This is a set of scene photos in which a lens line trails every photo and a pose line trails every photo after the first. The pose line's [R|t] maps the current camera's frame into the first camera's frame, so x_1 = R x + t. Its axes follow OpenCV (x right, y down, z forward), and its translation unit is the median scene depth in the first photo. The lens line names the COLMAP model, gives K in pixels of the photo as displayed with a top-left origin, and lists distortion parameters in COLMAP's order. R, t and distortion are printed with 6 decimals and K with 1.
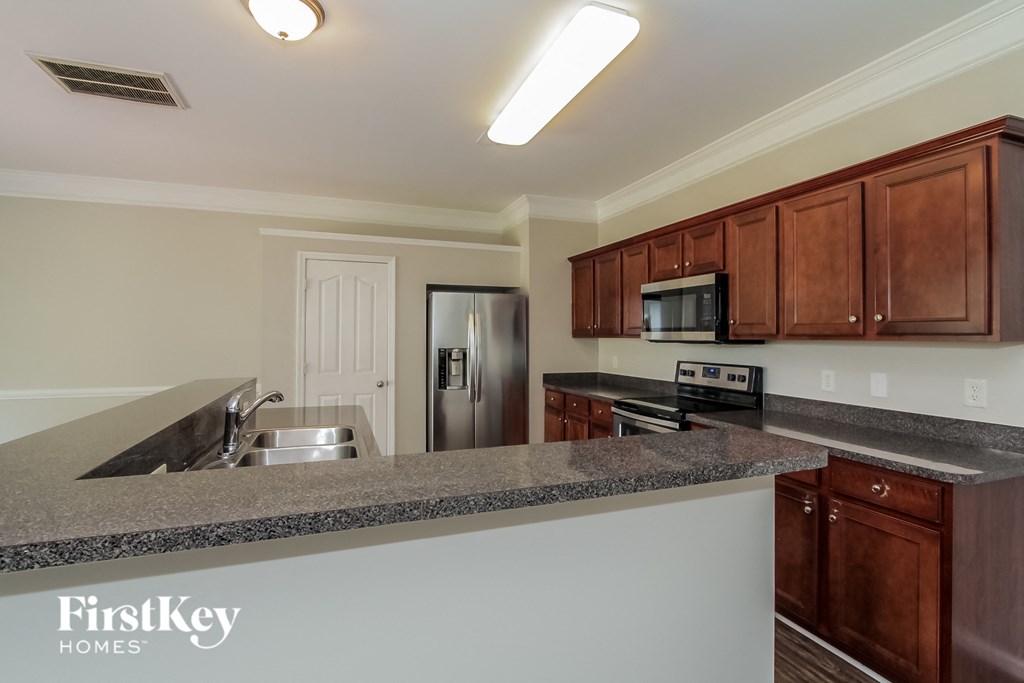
lens RADIAL K [[484.1, 0, 512.0], [0, 484.1, 341.5], [0, 0, 1]] dist [0.000027, 0.000045]
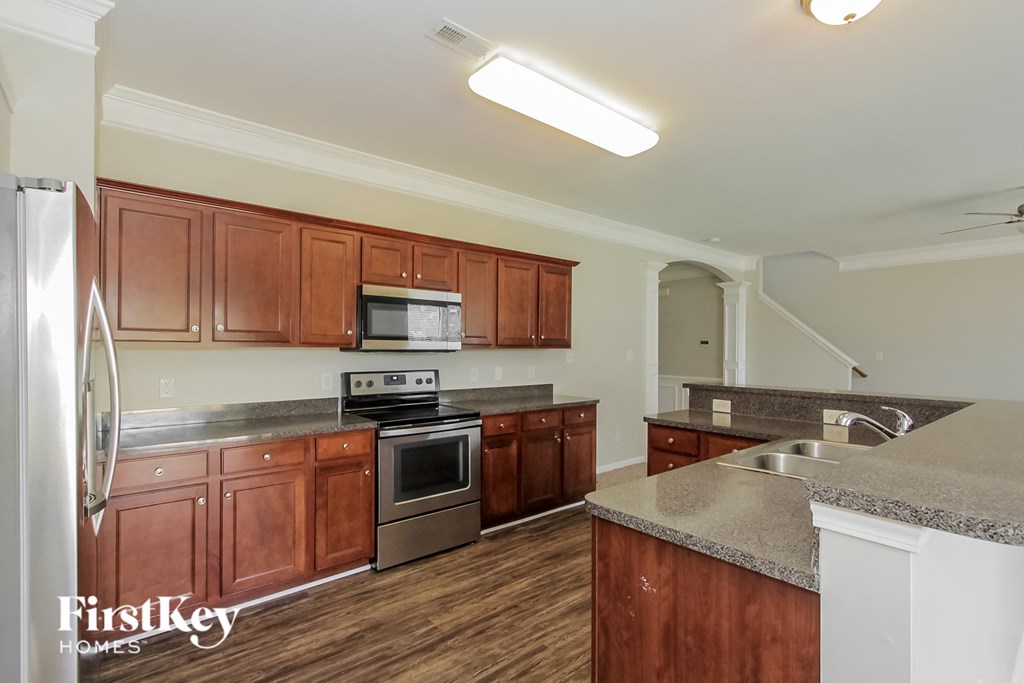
lens RADIAL K [[471.6, 0, 511.7], [0, 471.6, 356.5], [0, 0, 1]] dist [-0.000870, 0.000008]
pose [[-0.323136, -0.022239, 0.946091, -0.689126], [0.002975, 0.999695, 0.024515, -0.012018], [-0.946348, 0.010737, -0.322971, 1.173083]]
